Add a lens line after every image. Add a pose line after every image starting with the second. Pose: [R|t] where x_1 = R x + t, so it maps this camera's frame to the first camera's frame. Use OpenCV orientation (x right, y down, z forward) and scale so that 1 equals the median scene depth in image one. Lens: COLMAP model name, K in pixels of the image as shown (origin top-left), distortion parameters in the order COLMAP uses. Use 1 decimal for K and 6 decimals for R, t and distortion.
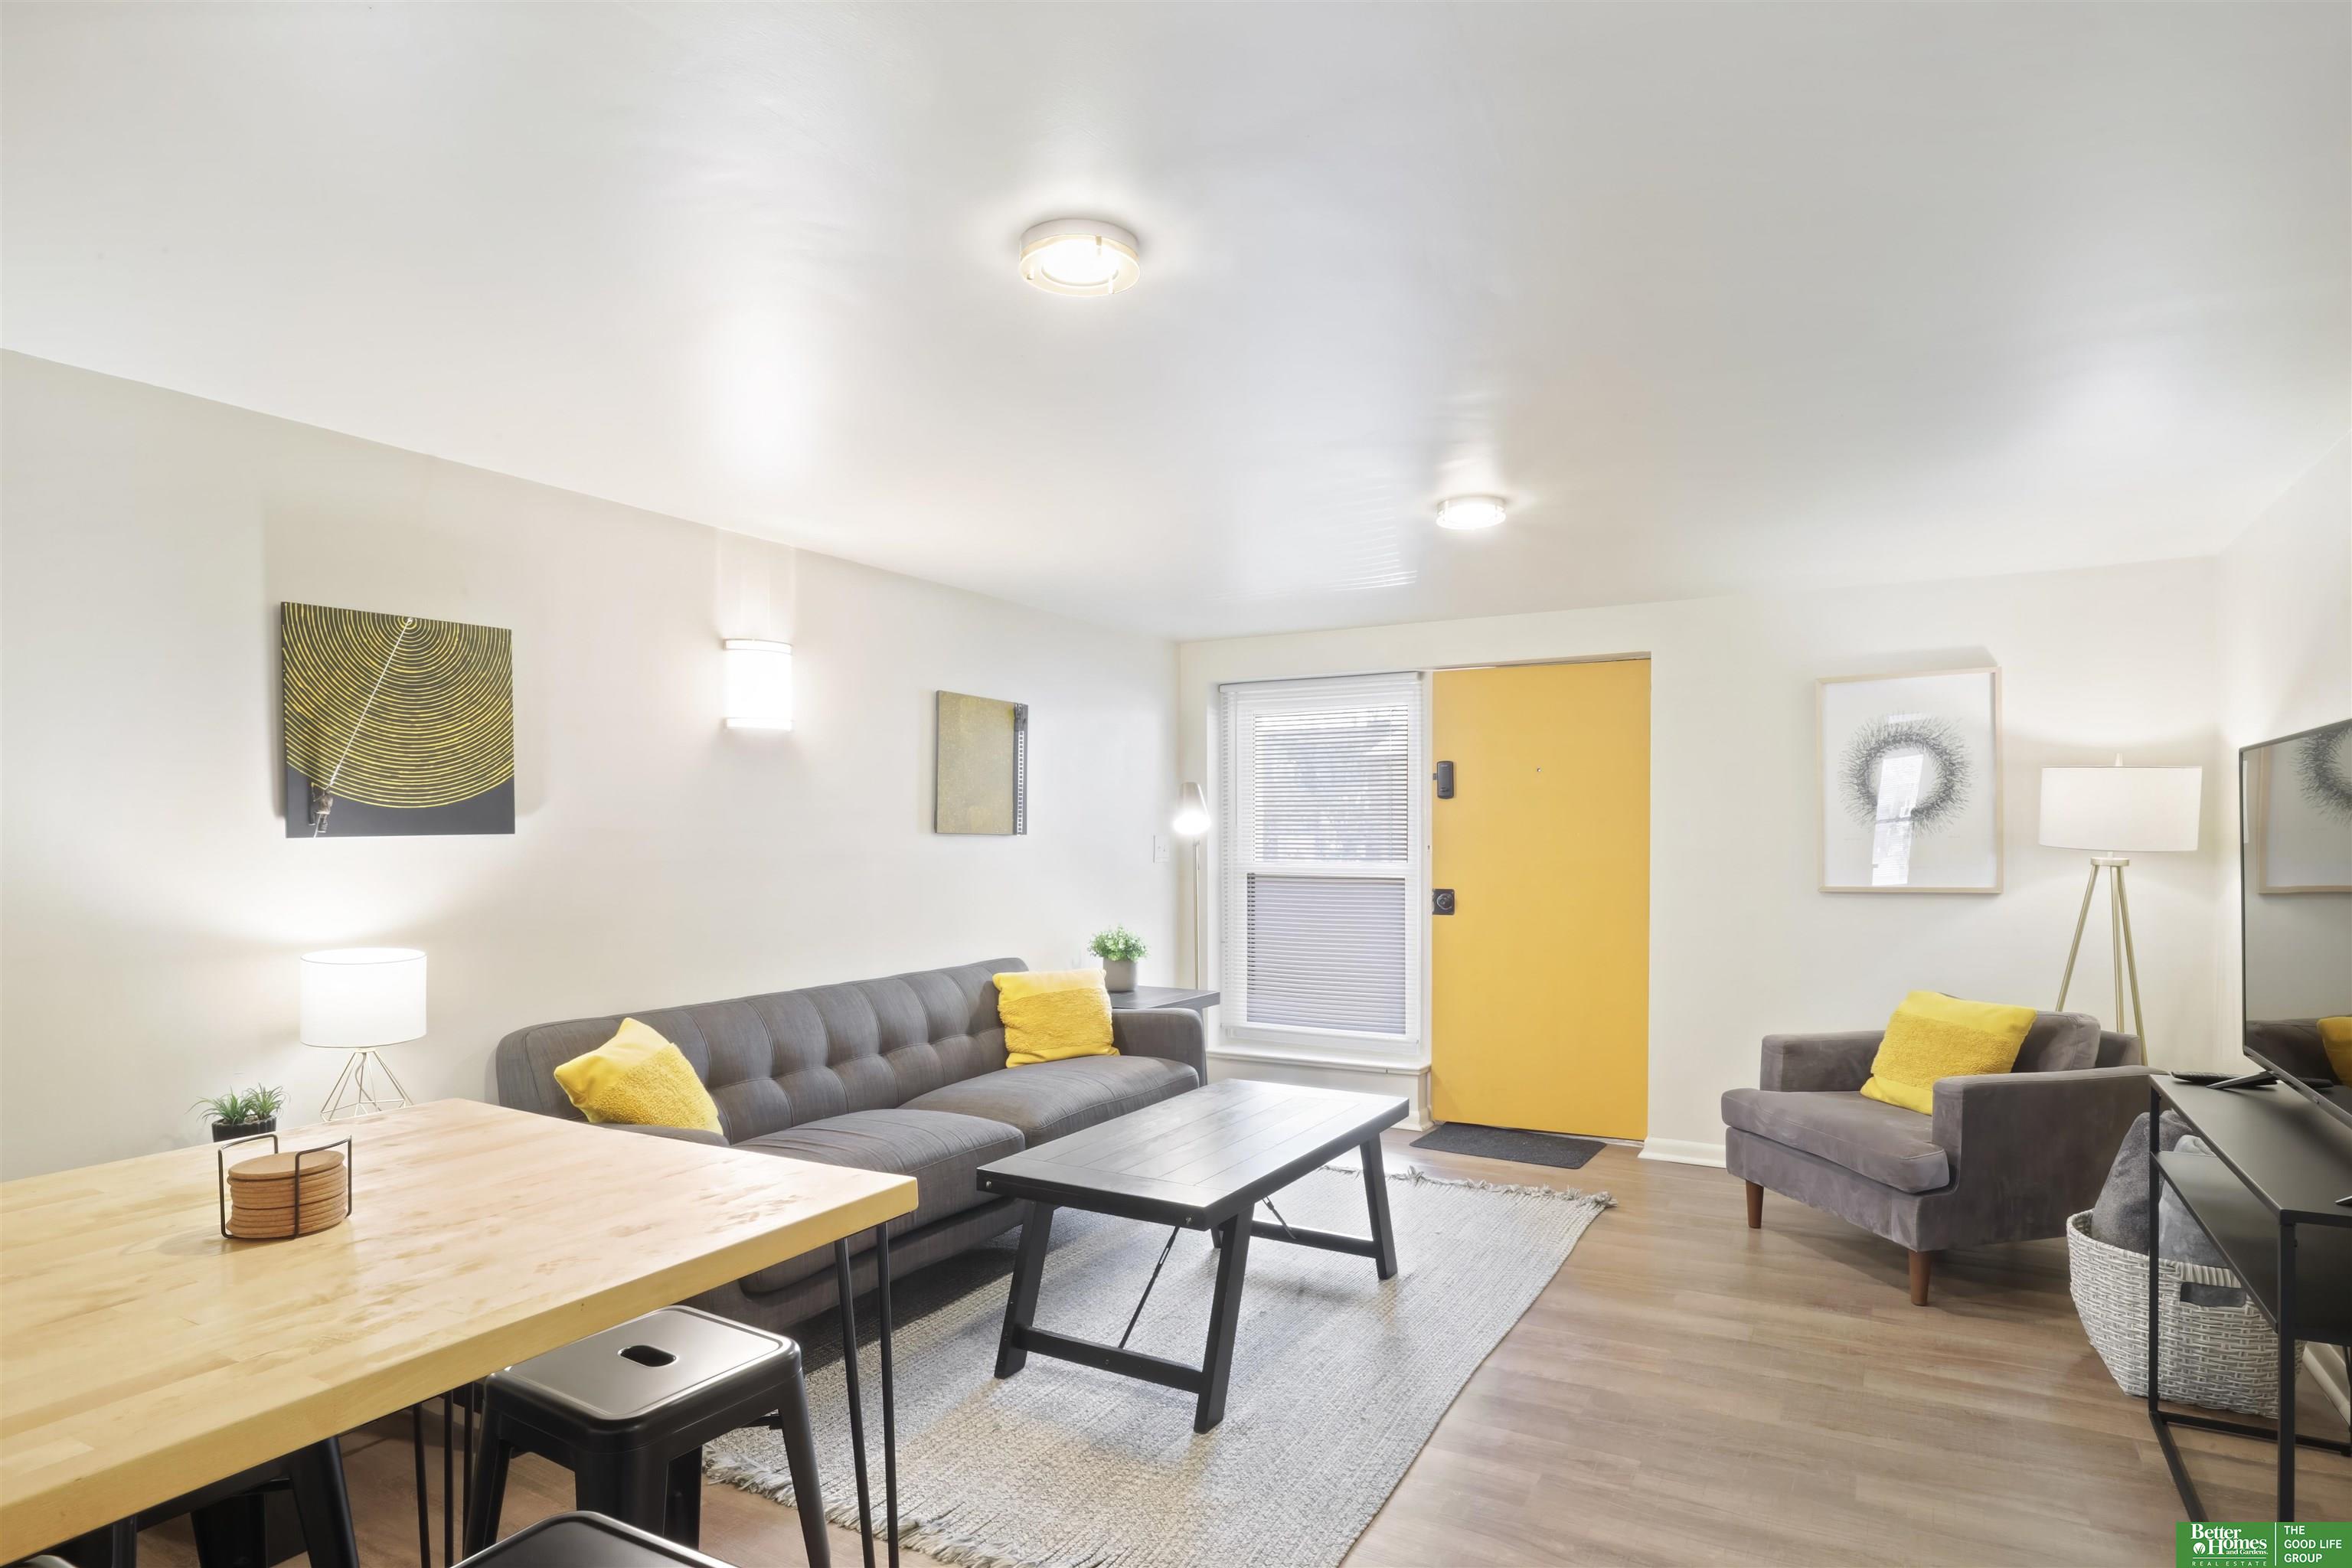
lens RADIAL K [[1288.0, 0, 1181.2], [0, 1288.0, 828.3], [0, 0, 1]] dist [-0.021615, 0.004055]
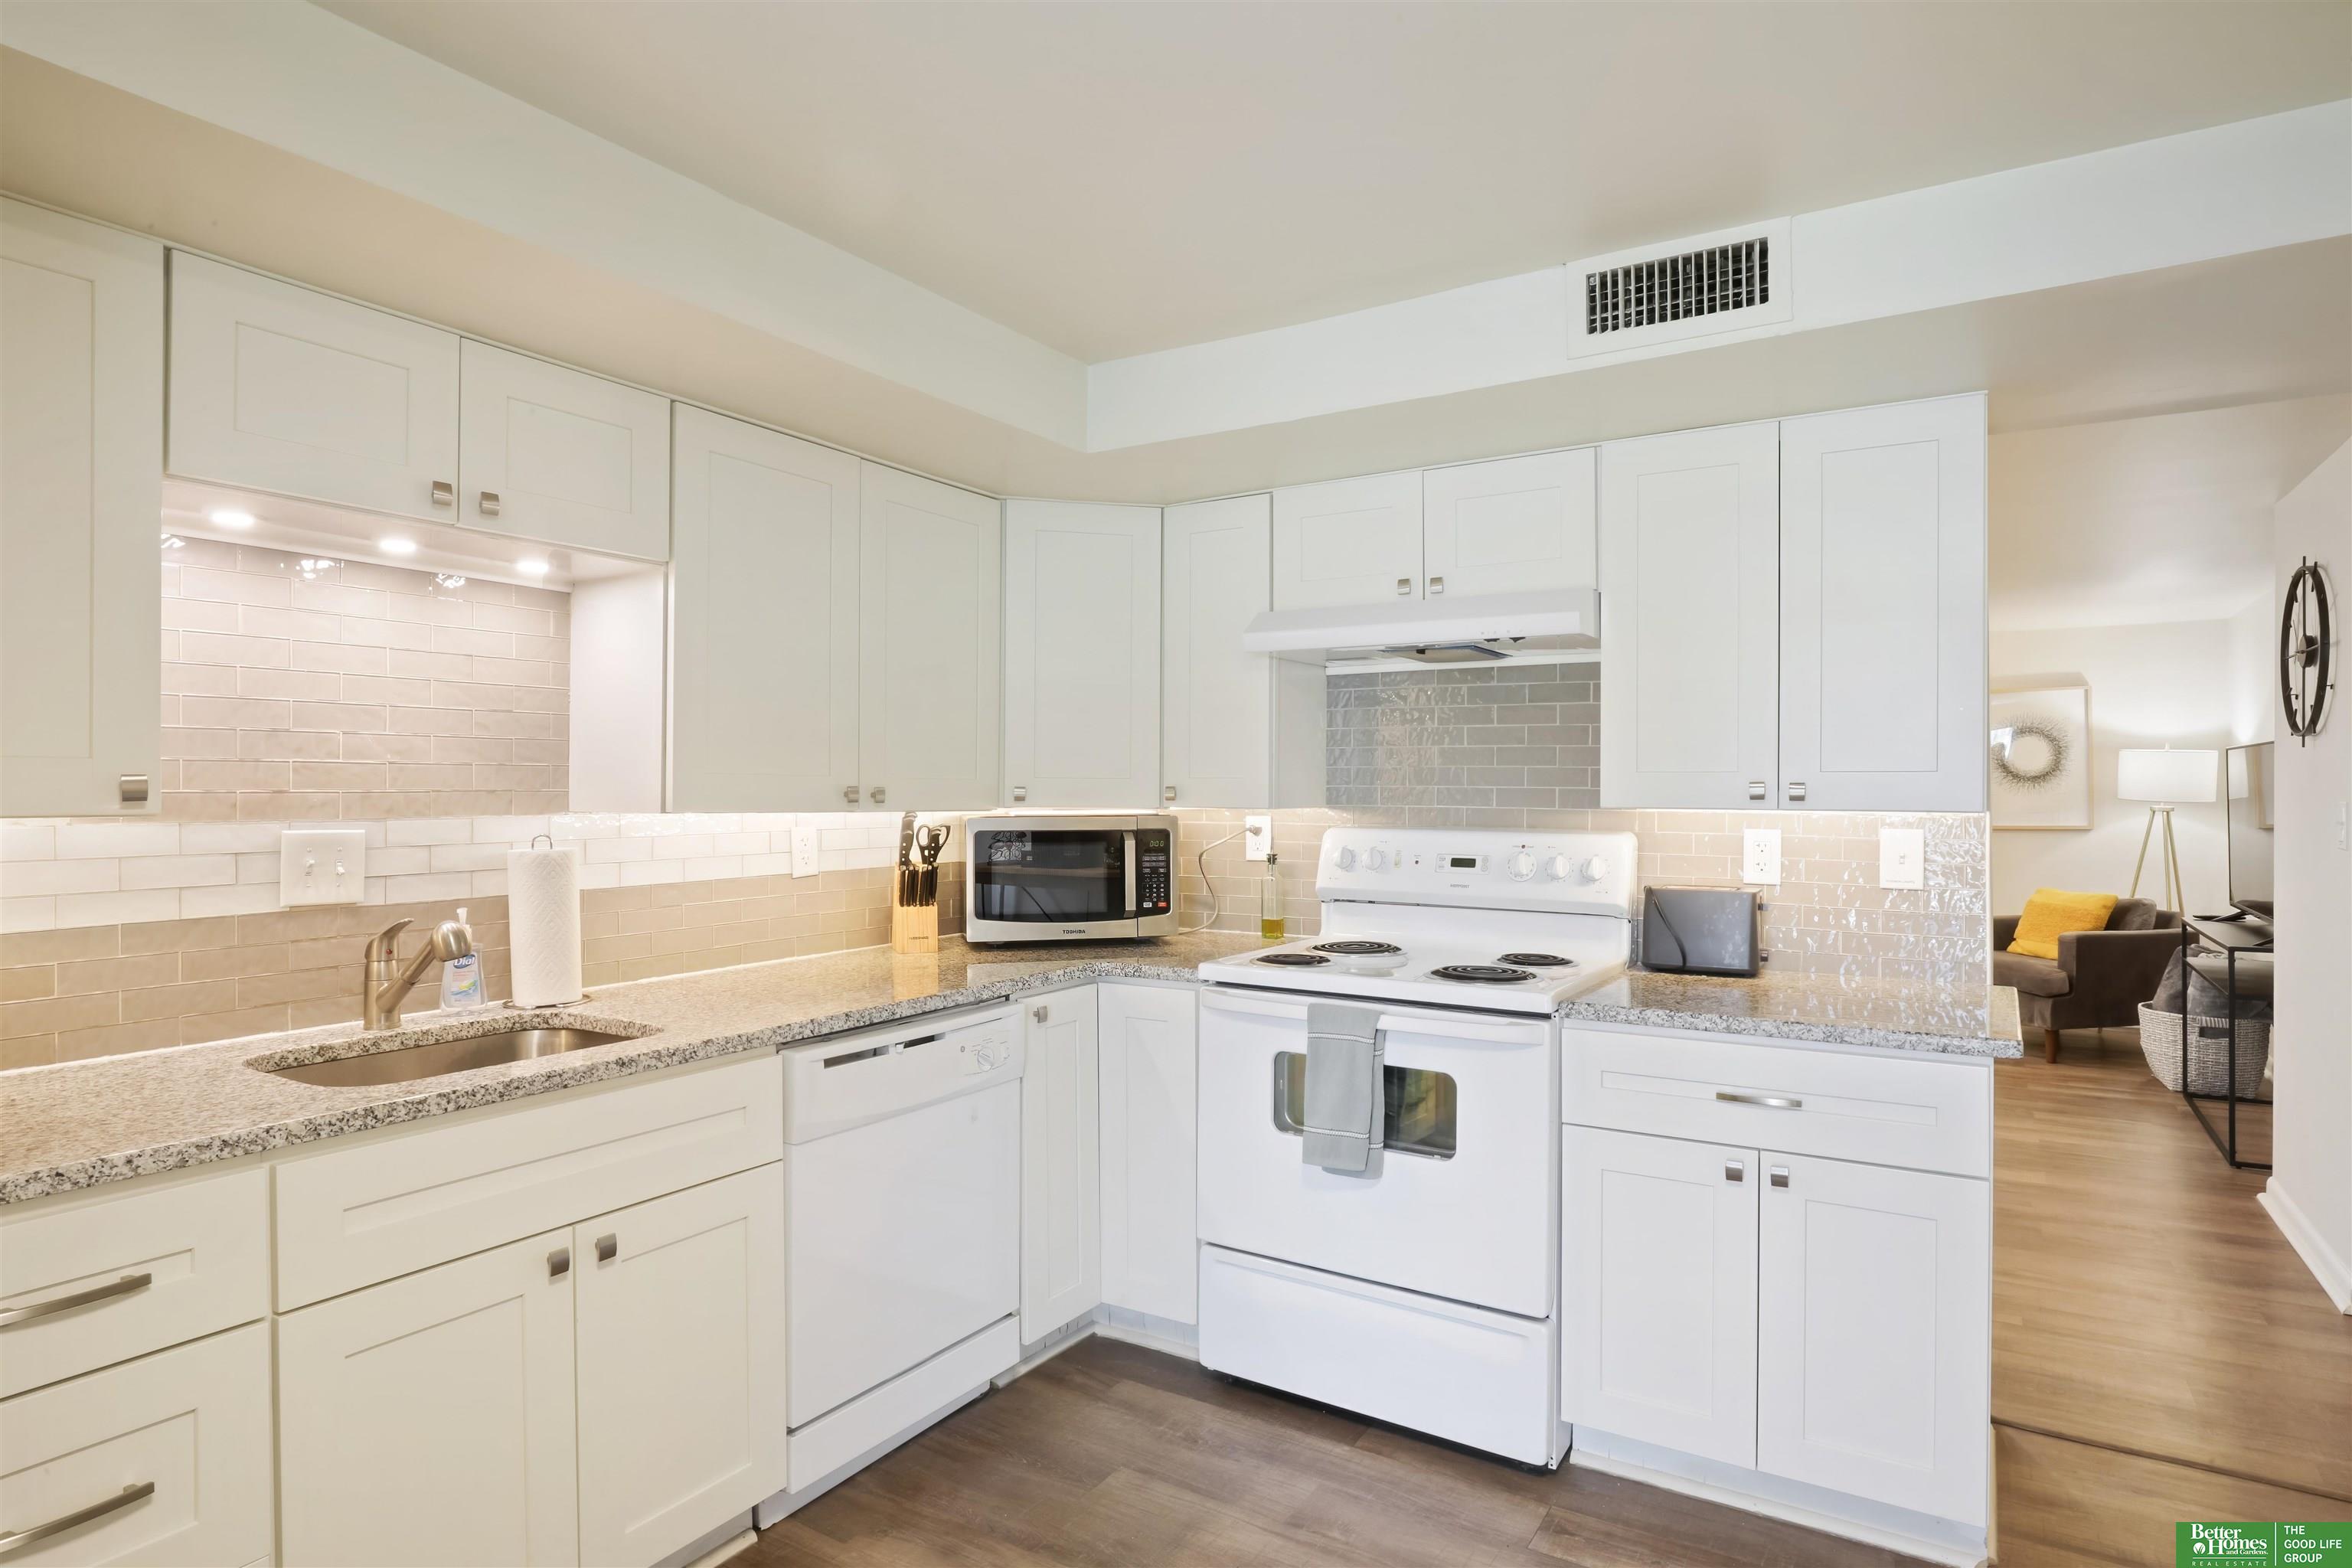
lens RADIAL K [[1288.0, 0, 1190.9], [0, 1288.0, 777.5], [0, 0, 1]] dist [-0.021615, 0.004055]
pose [[0.999622, -0.001242, -0.027468, -0.535125], [0.001097, 0.999985, -0.005309, -0.007261], [0.027474, 0.005276, 0.999609, -0.756435]]
